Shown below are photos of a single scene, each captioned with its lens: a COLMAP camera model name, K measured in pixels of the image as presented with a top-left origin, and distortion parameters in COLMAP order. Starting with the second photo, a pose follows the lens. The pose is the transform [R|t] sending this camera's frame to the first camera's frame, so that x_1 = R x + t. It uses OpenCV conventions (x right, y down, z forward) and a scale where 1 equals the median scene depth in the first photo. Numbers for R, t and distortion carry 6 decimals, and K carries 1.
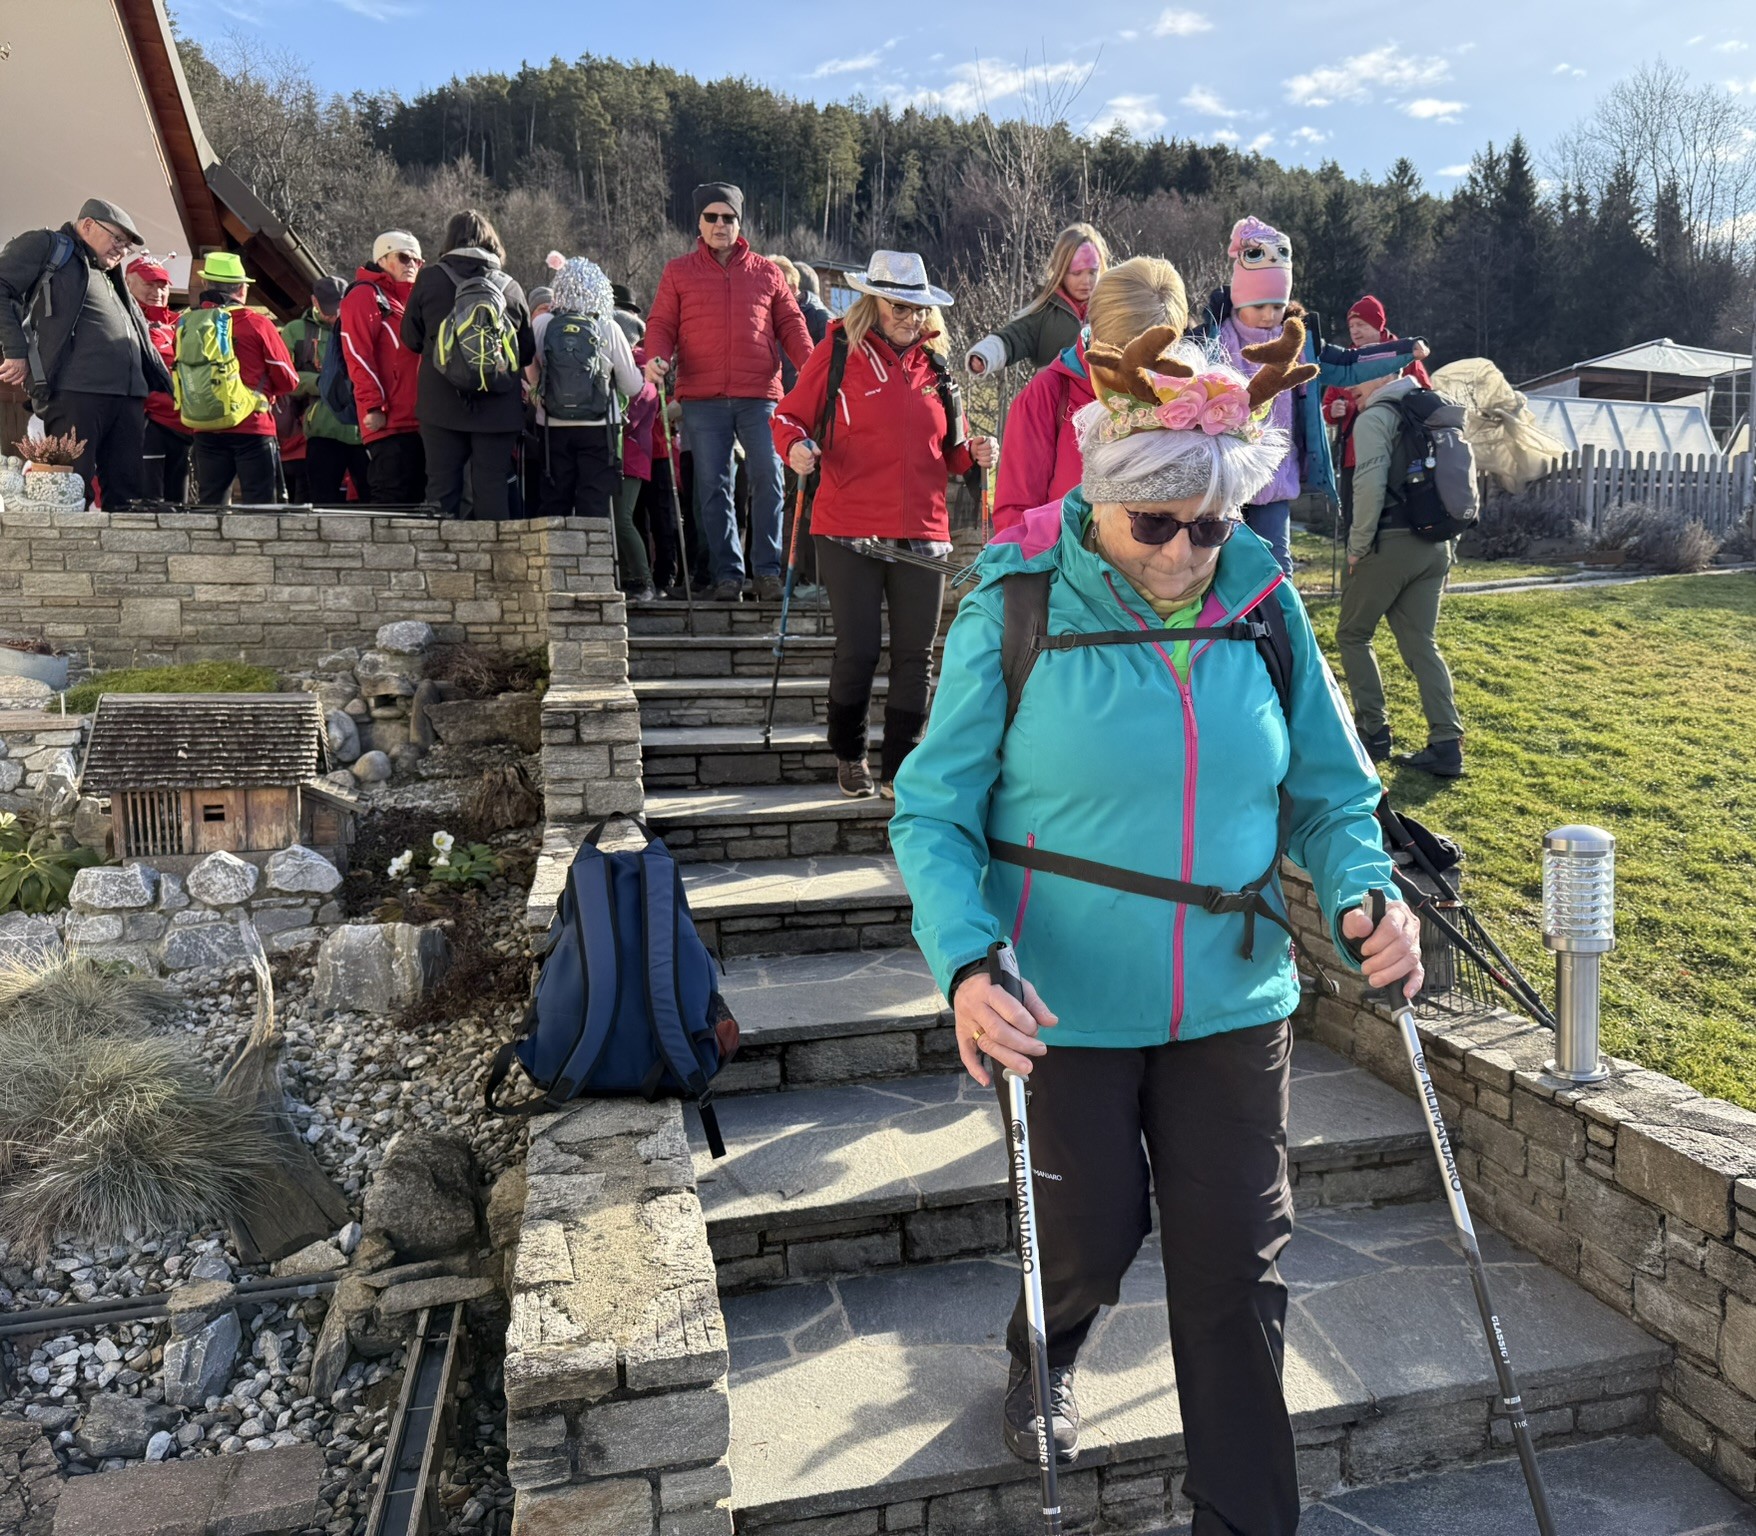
lens RADIAL K [[1434.2, 0, 1030.0], [0, 1434.2, 767.3], [0, 0, 1]] dist [0.011395, -0.011713]
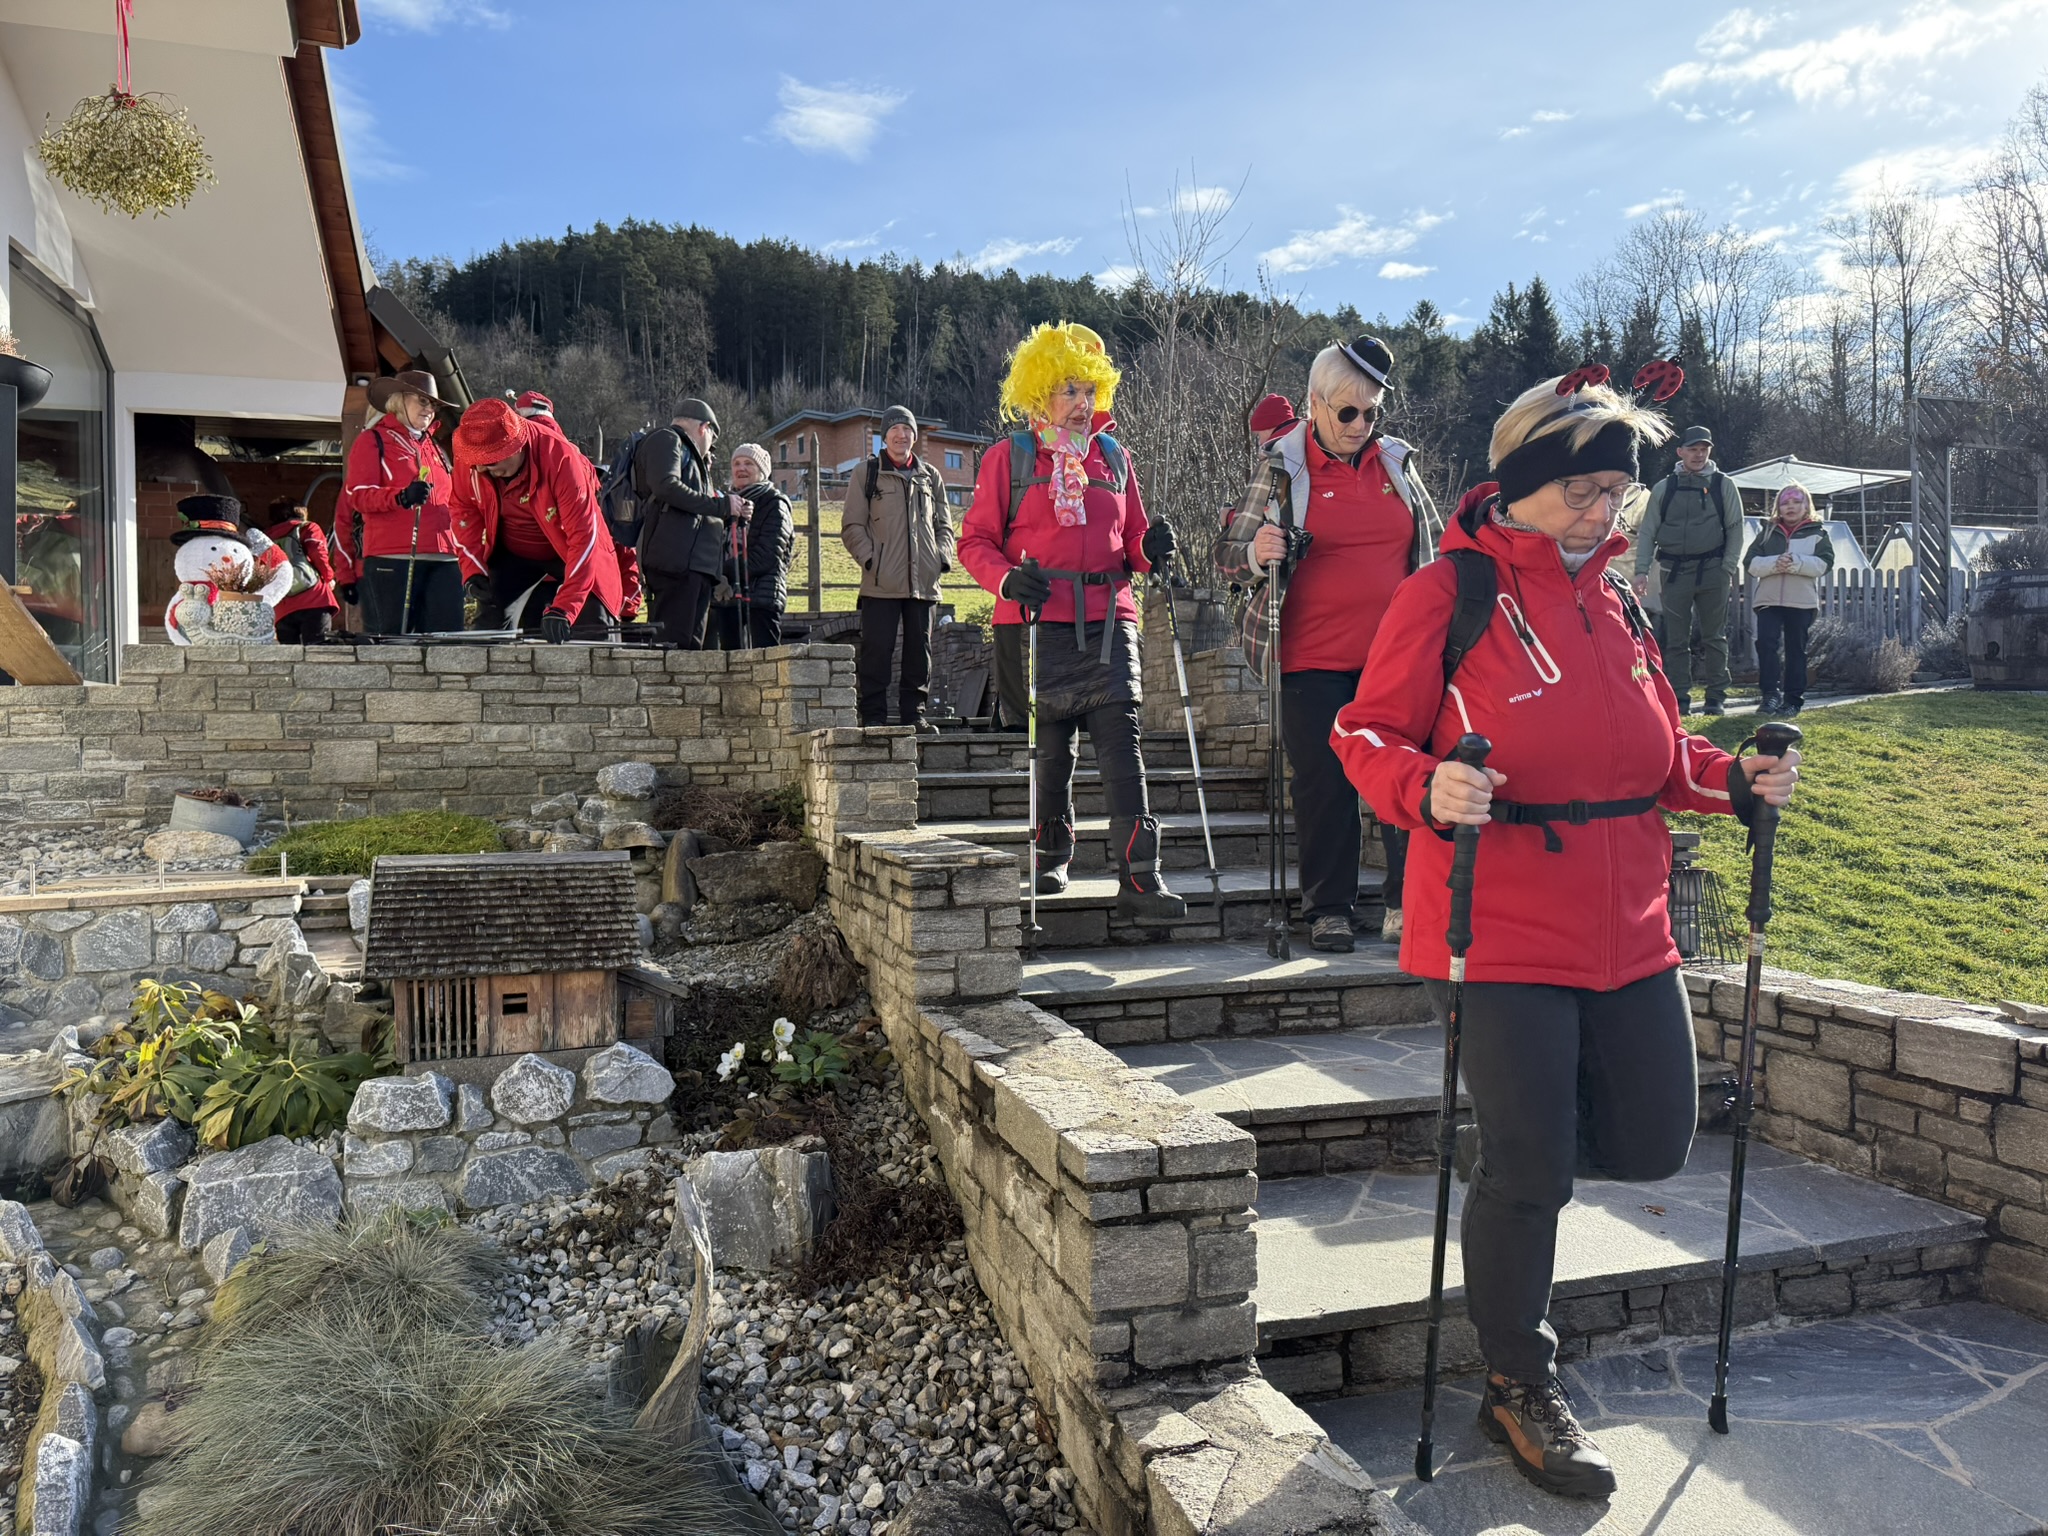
lens RADIAL K [[1426.4, 0, 1035.4], [0, 1426.4, 774.5], [0, 0, 1]] dist [0.049883, -0.067317]
pose [[0.999732, -0.013735, -0.018659, -0.266385], [0.012055, 0.996103, -0.087375, -0.022387], [0.019787, 0.087127, 0.996001, 0.202442]]
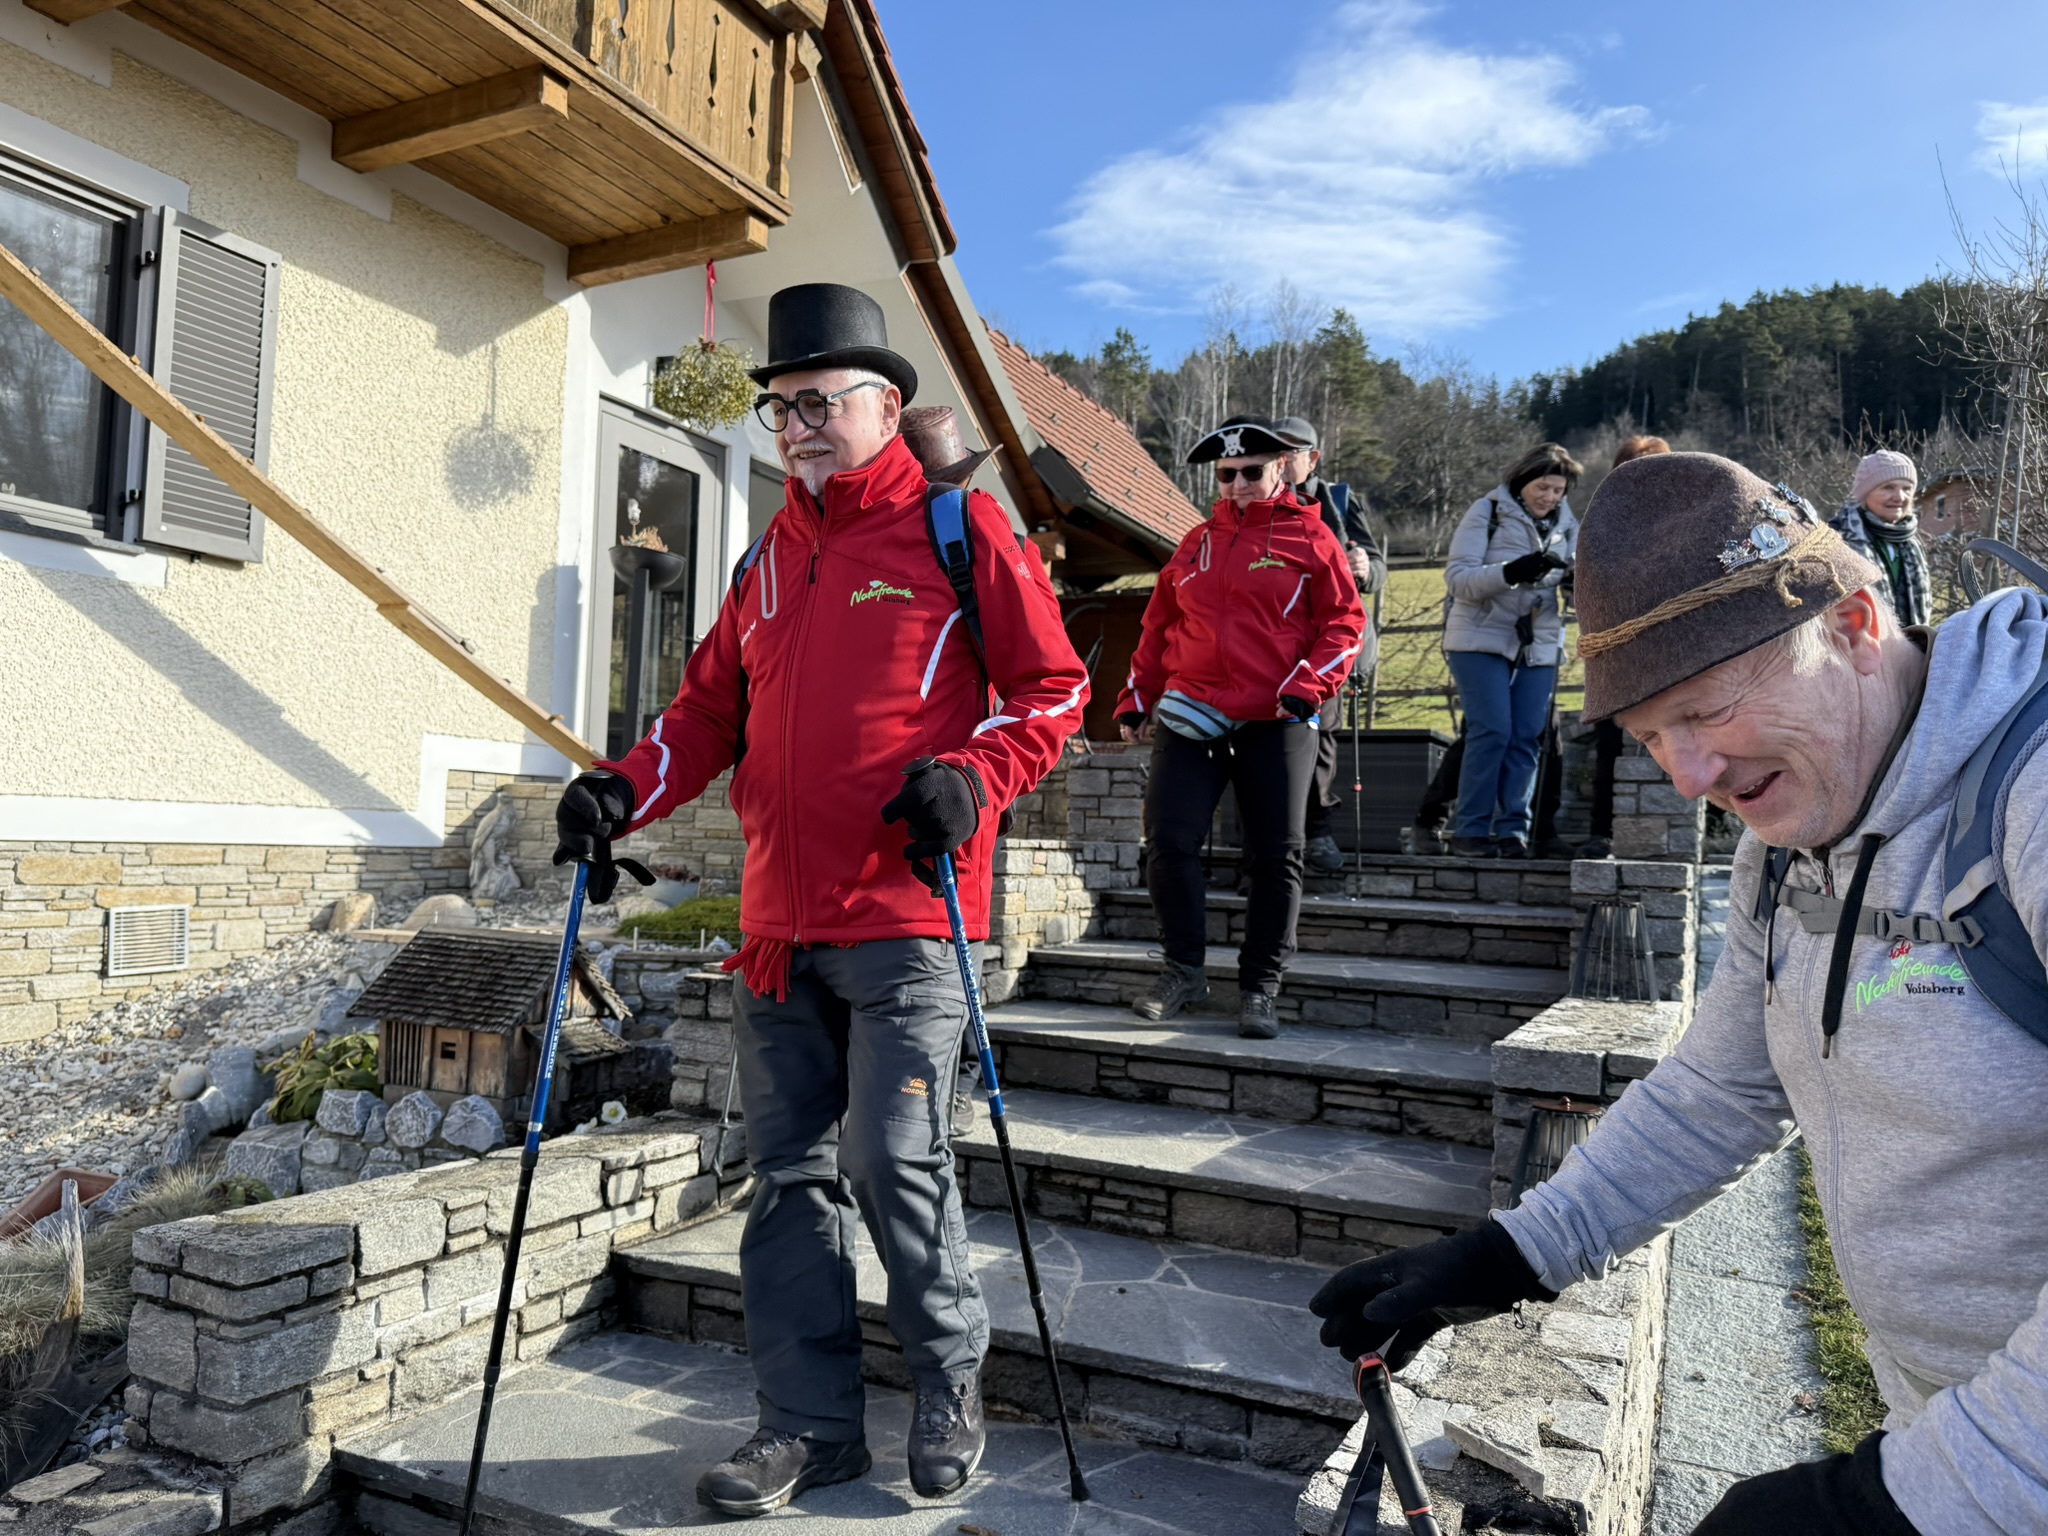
lens RADIAL K [[1432.2, 0, 1032.4], [0, 1432.2, 781.3], [0, 0, 1]] dist [0.019493, -0.023088]
pose [[0.729384, -0.001126, -0.684104, 0.418072], [-0.104548, 0.988069, -0.113093, -0.084235], [0.676069, 0.154010, 0.720563, 0.537713]]
